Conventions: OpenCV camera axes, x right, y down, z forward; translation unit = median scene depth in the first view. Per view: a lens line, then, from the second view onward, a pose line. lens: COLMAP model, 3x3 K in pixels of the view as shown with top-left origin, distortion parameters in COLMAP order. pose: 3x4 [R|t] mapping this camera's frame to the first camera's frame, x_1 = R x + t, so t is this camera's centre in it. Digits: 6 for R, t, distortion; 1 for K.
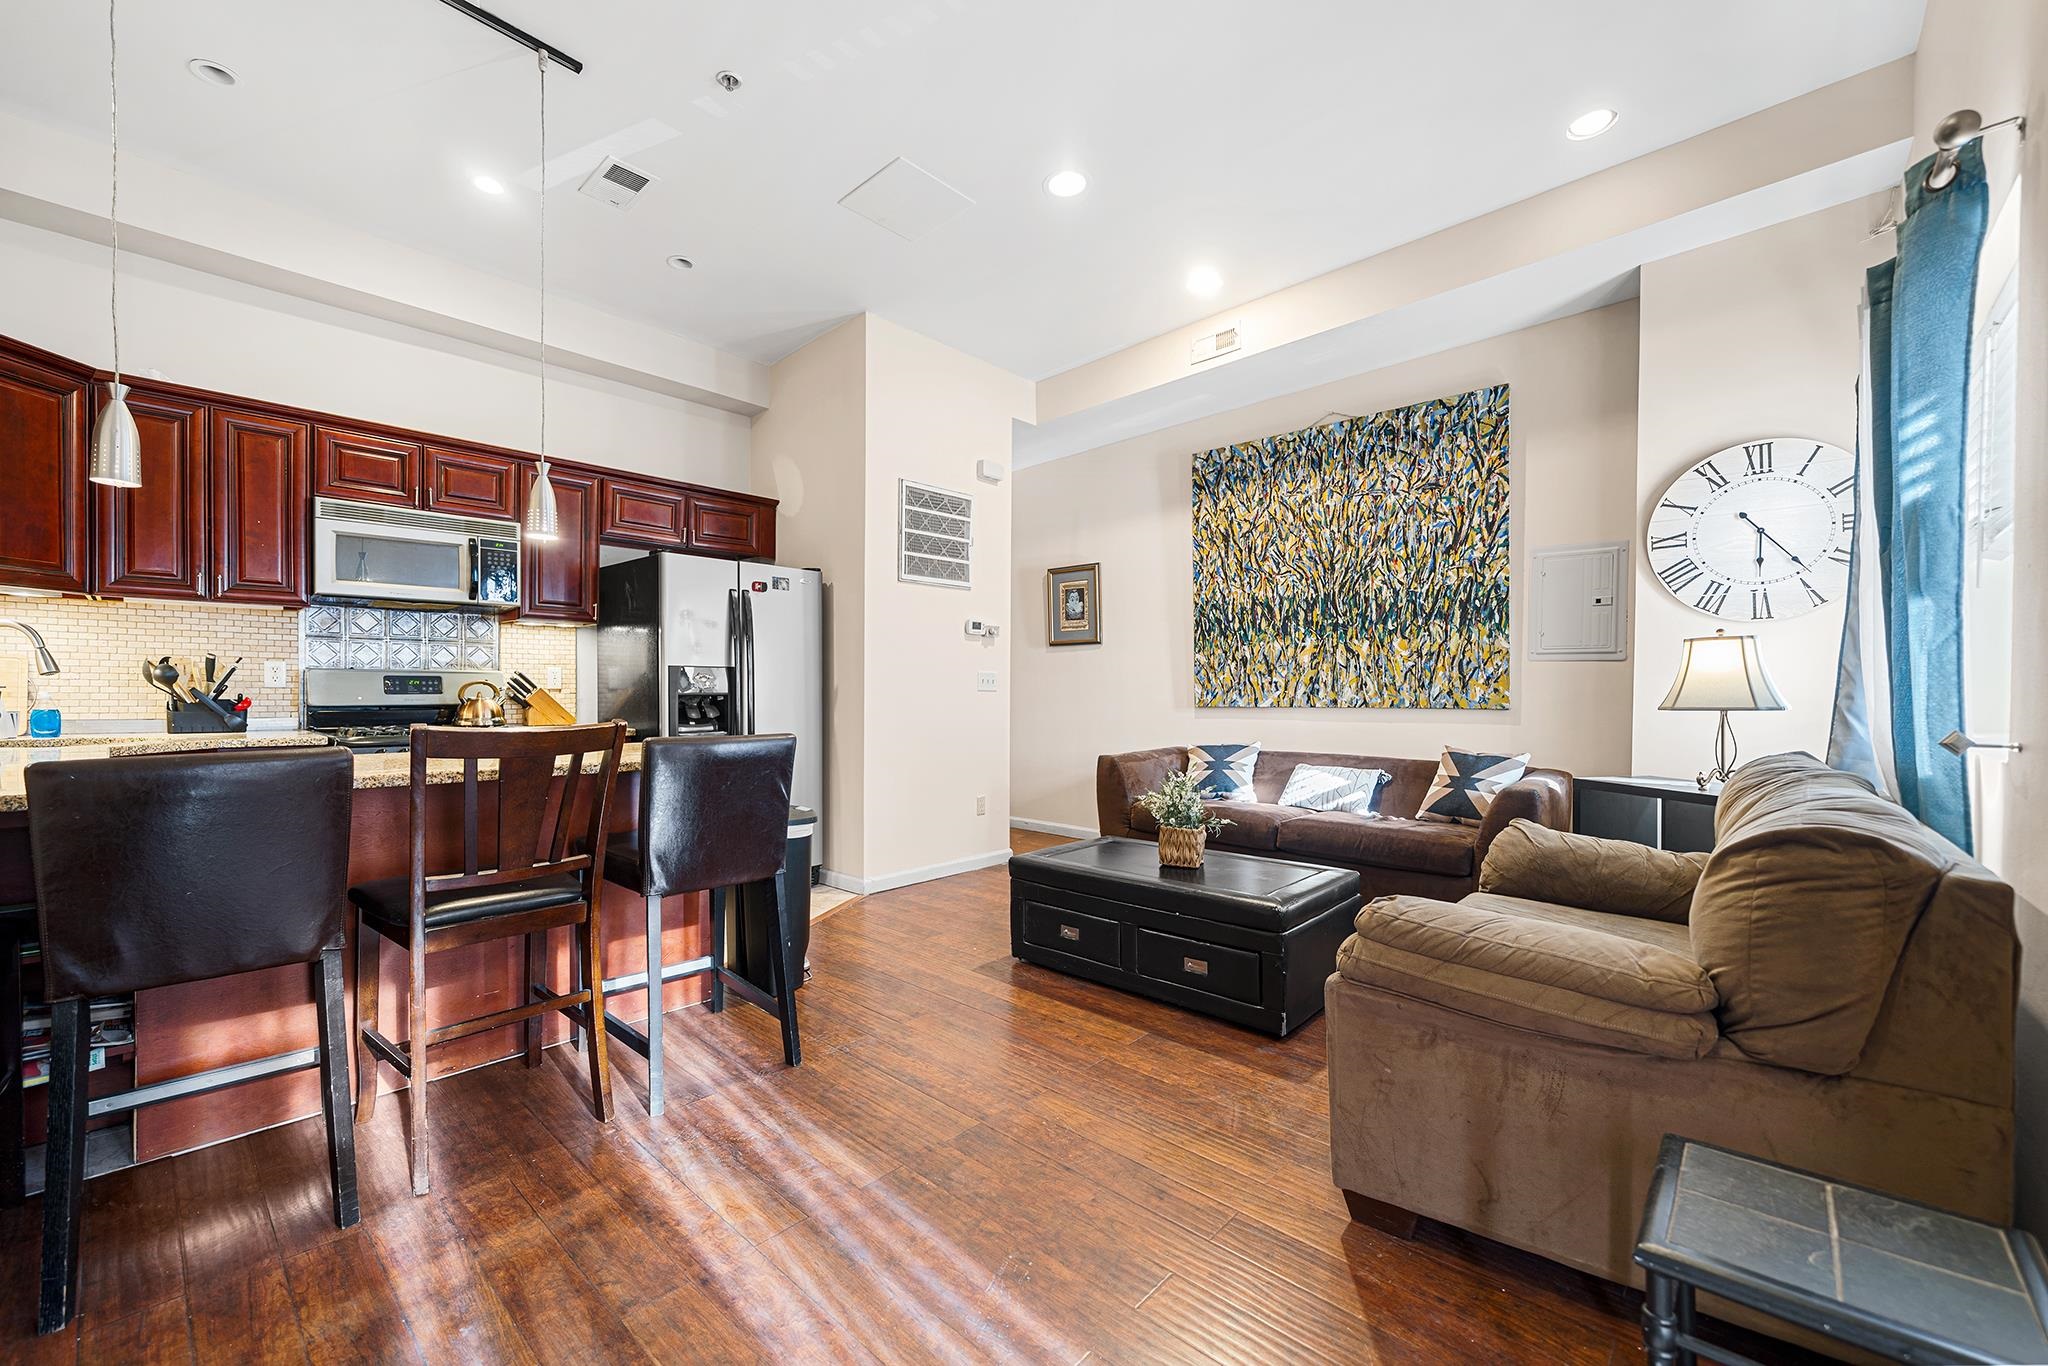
lens RADIAL K [[814.4, 0, 1016.1], [0, 814.4, 695.3], [0, 0, 1]] dist [-0.000962, -0.000062]
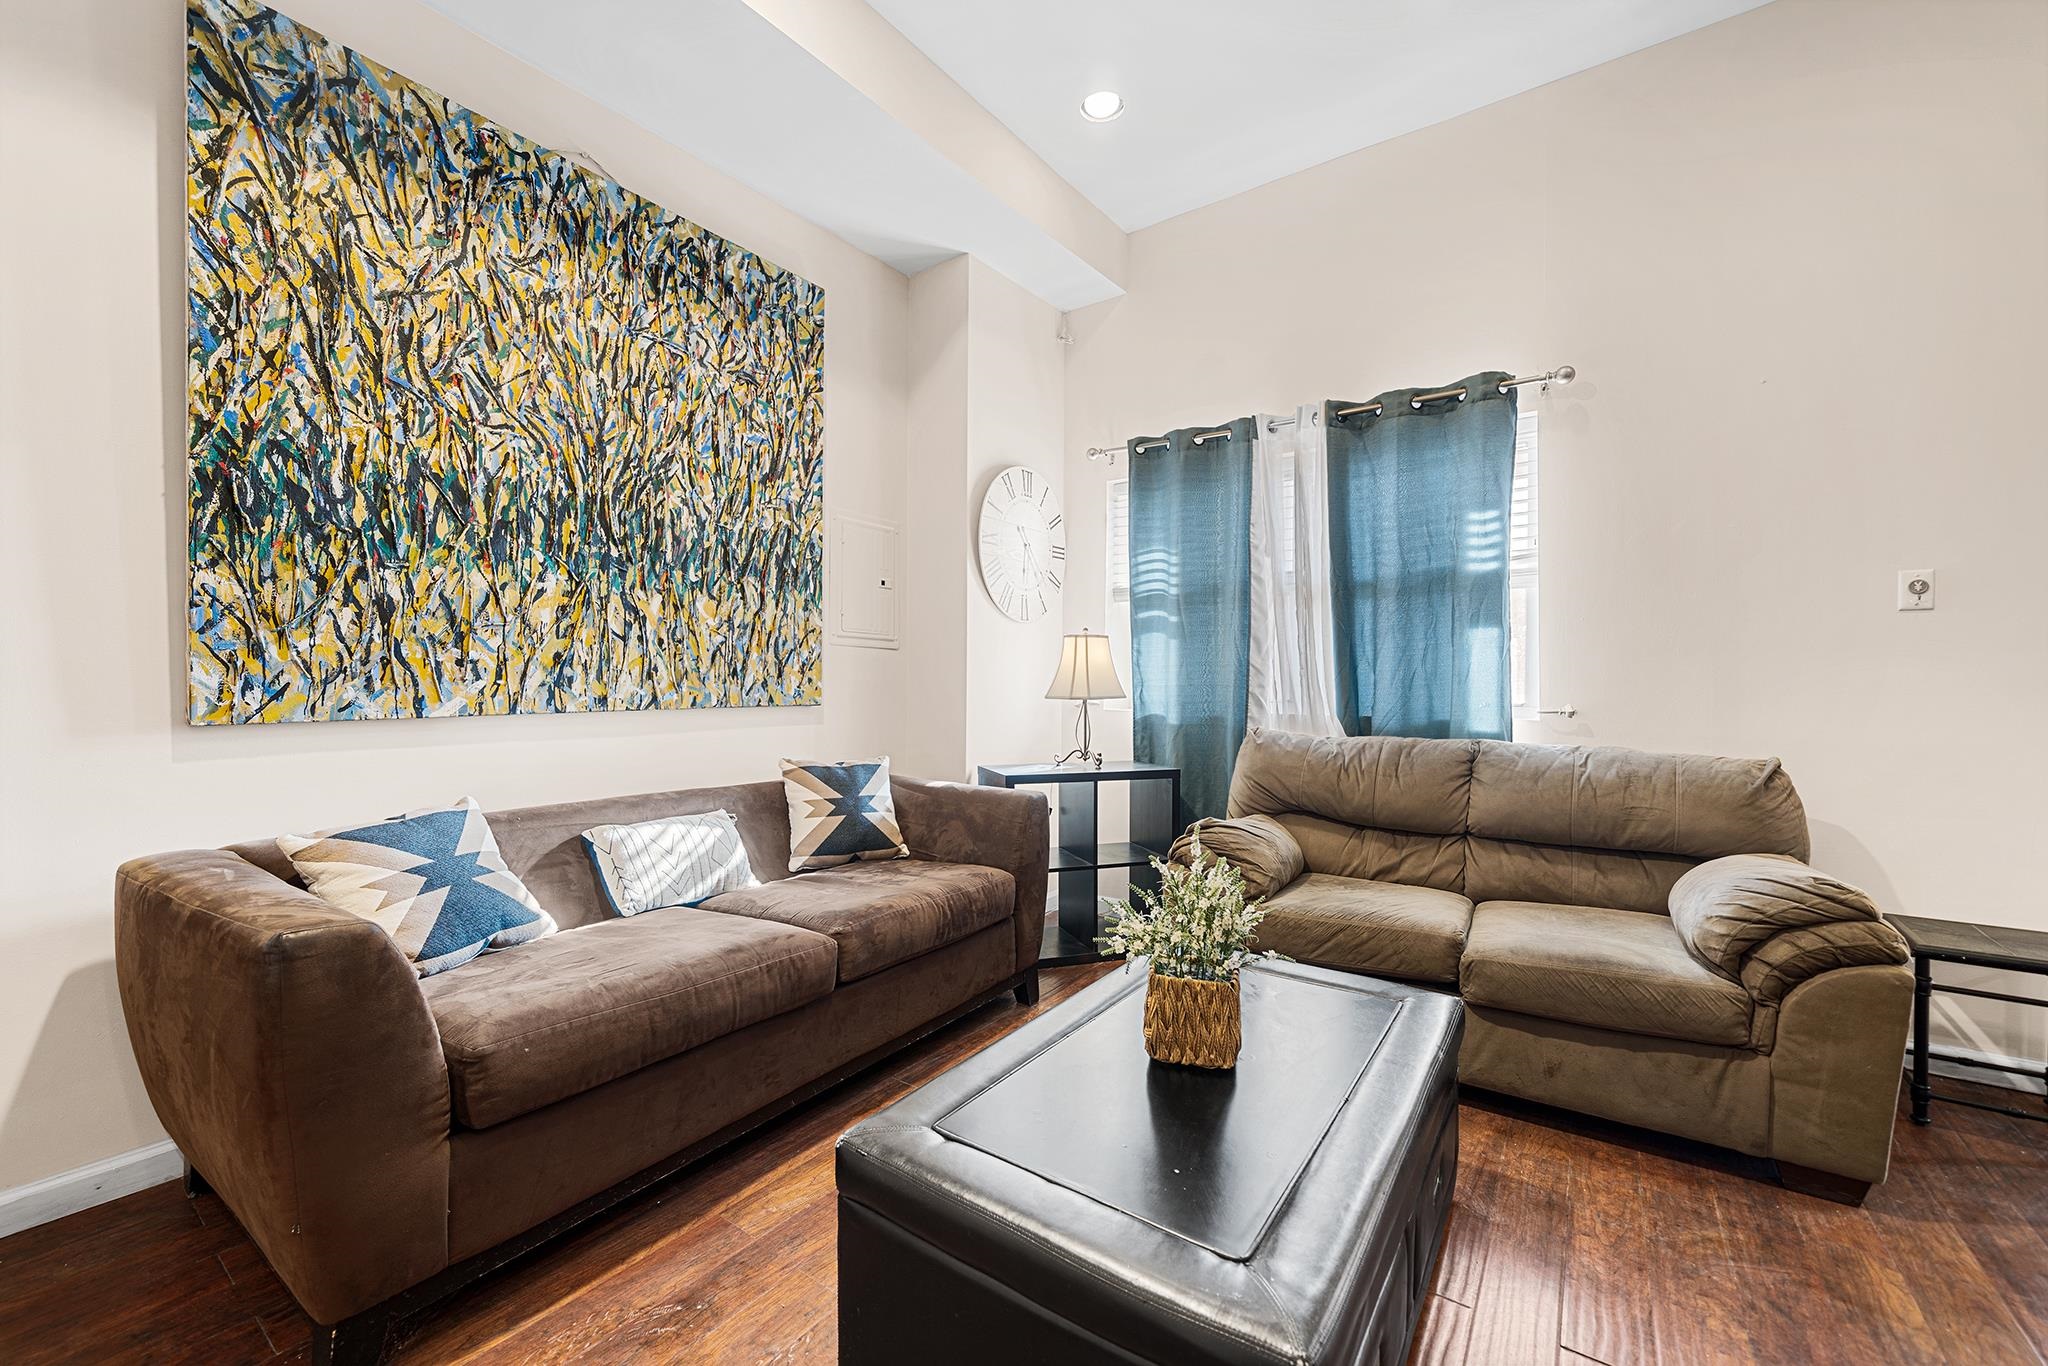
lens RADIAL K [[814.4, 0, 1015.5], [0, 814.4, 684.8], [0, 0, 1]] dist [-0.000962, -0.000062]
pose [[-0.113875, -0.007022, 0.993470, -0.174258], [-0.001322, 0.999975, 0.006917, -0.006759], [-0.993494, -0.000525, -0.113882, 0.795304]]
